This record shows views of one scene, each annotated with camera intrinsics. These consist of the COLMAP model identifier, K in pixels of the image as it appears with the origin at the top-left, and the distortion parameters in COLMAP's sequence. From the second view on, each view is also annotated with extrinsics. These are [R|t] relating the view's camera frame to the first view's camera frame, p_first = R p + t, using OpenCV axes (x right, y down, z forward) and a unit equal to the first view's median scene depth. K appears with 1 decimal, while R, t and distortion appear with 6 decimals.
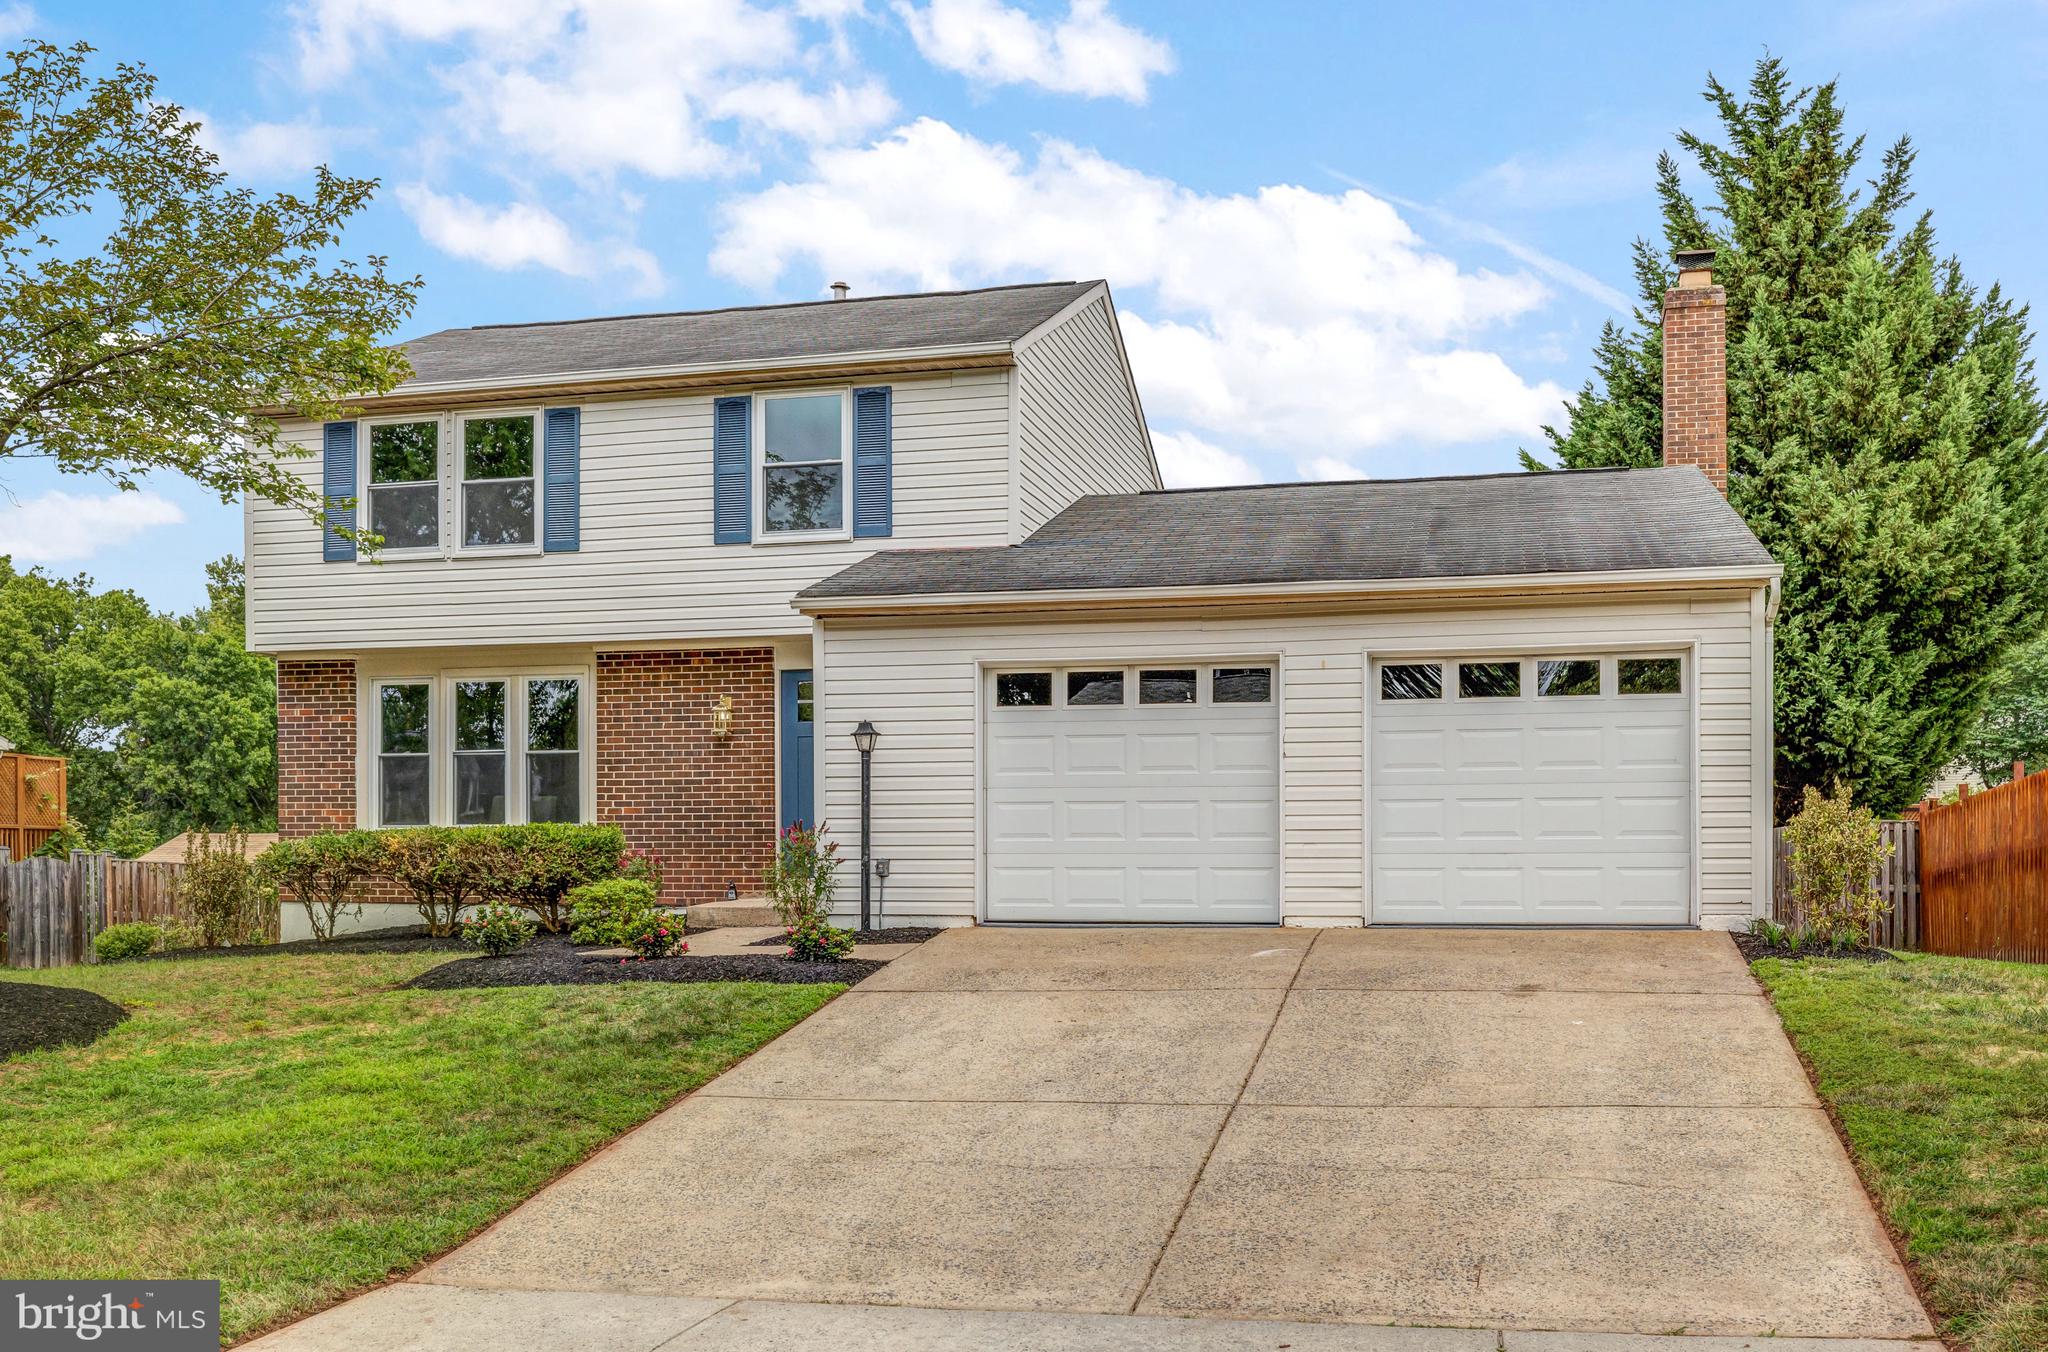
lens RADIAL K [[1899.1, 0, 1124.6], [0, 1899.1, 723.7], [0, 0, 1]] dist [-0.048208, 0.000000]
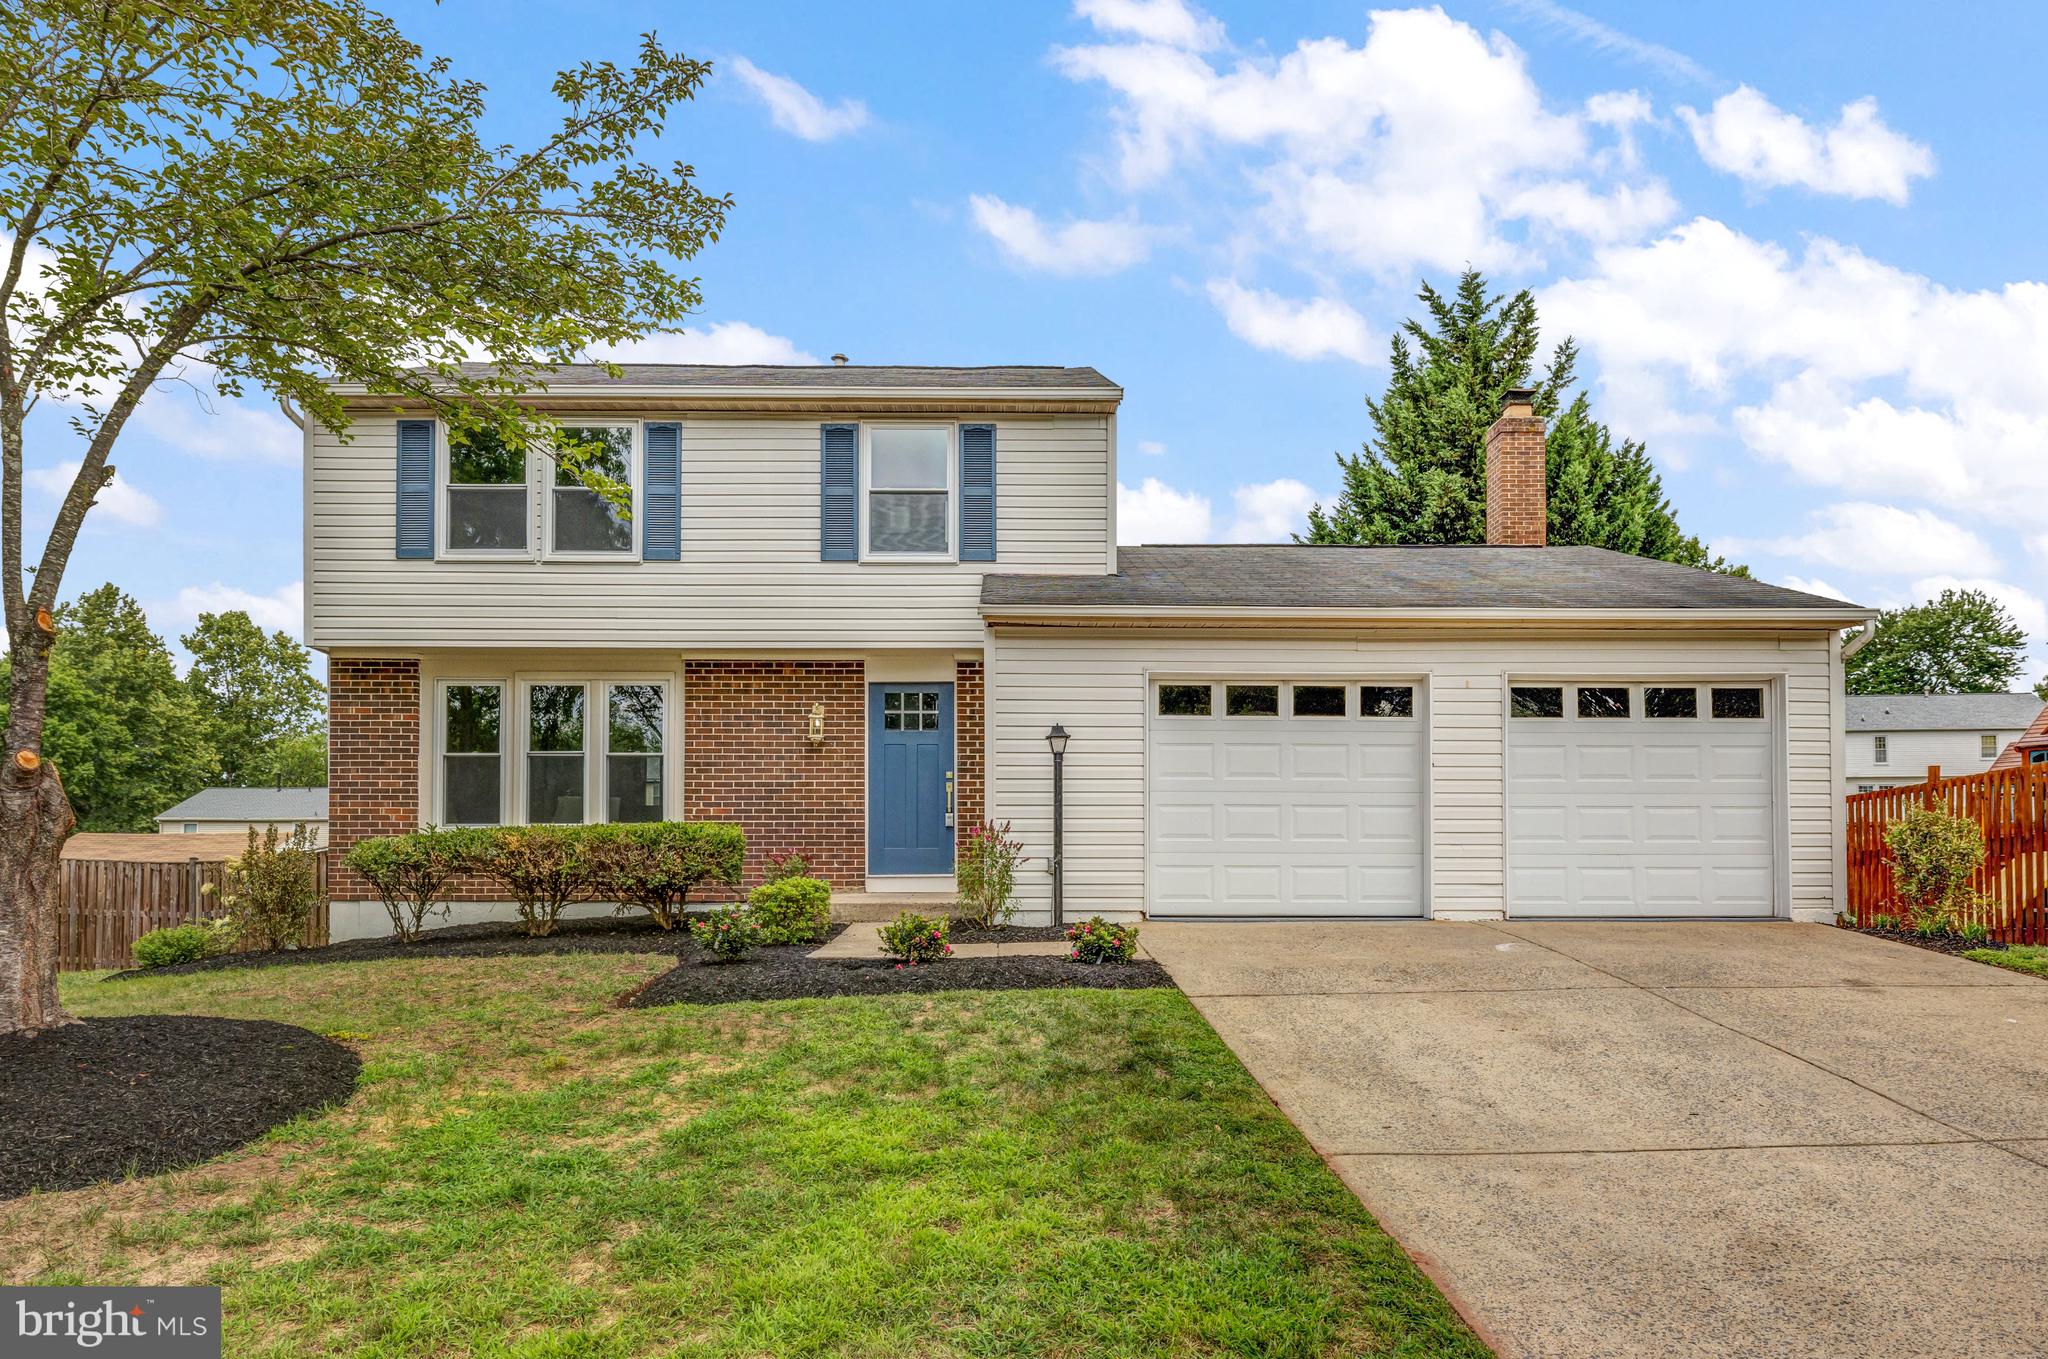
lens RADIAL K [[1298.8, 0, 1081.6], [0, 1298.8, 752.8], [0, 0, 1]] dist [0.000998, -0.001753]
pose [[0.970566, 0.021680, 0.239857, -0.241906], [-0.019489, 0.999744, -0.011504, 0.018069], [-0.240045, 0.006491, 0.970740, 0.252925]]
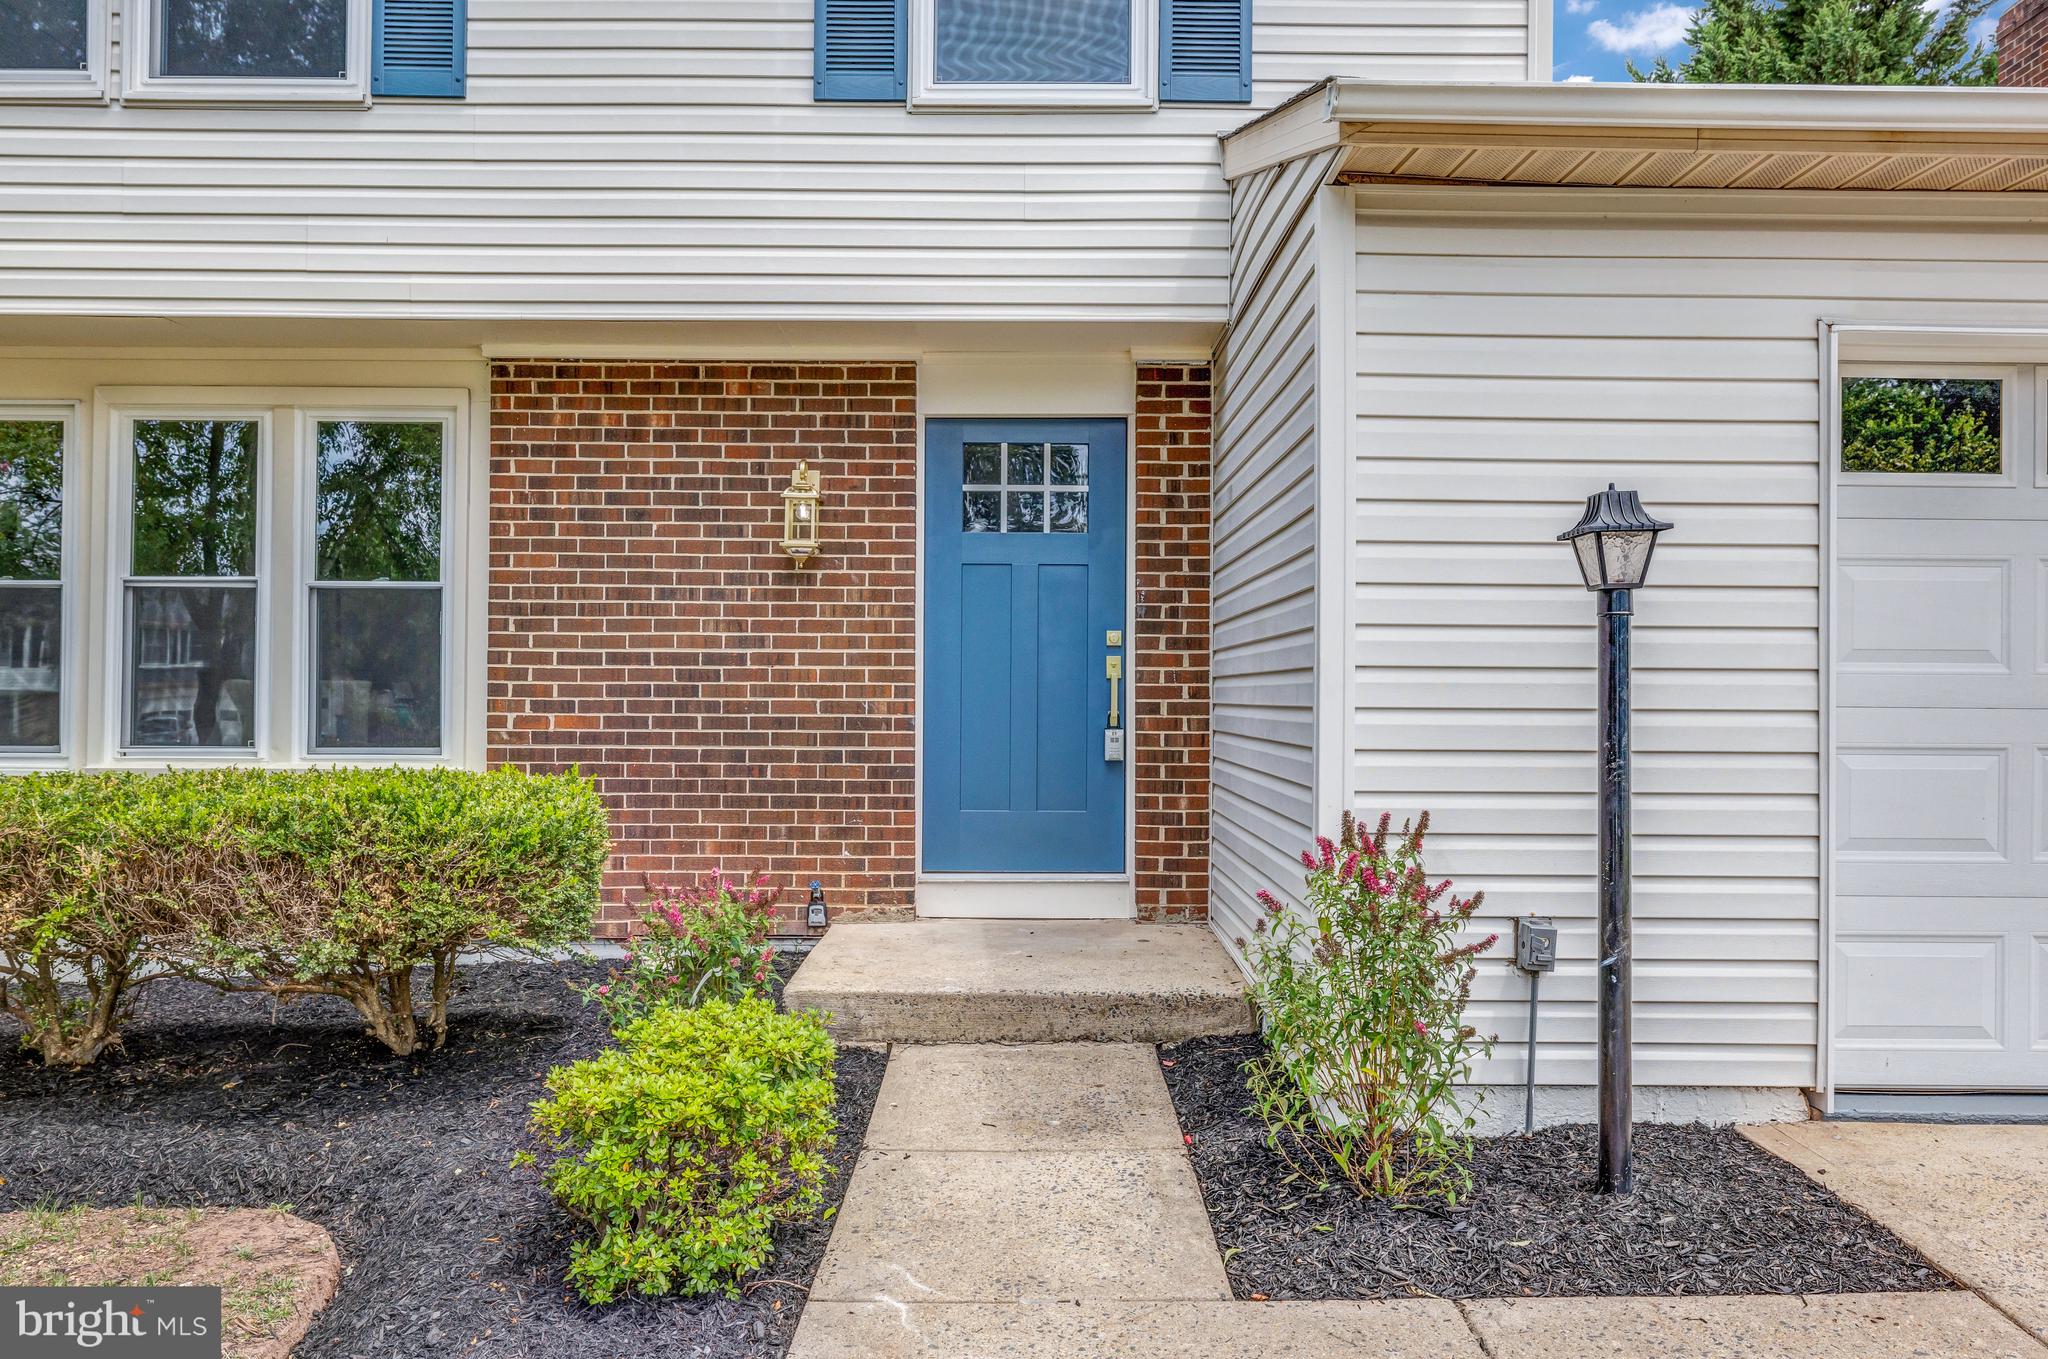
lens RADIAL K [[1484.1, 0, 1059.6], [0, 1484.1, 624.7], [0, 0, 1]] dist [0.001902, 0.004342]
pose [[0.979332, 0.022699, 0.200980, -0.221790], [-0.026291, 0.999538, 0.015220, 0.015400], [-0.200542, -0.020189, 0.979477, 0.646927]]
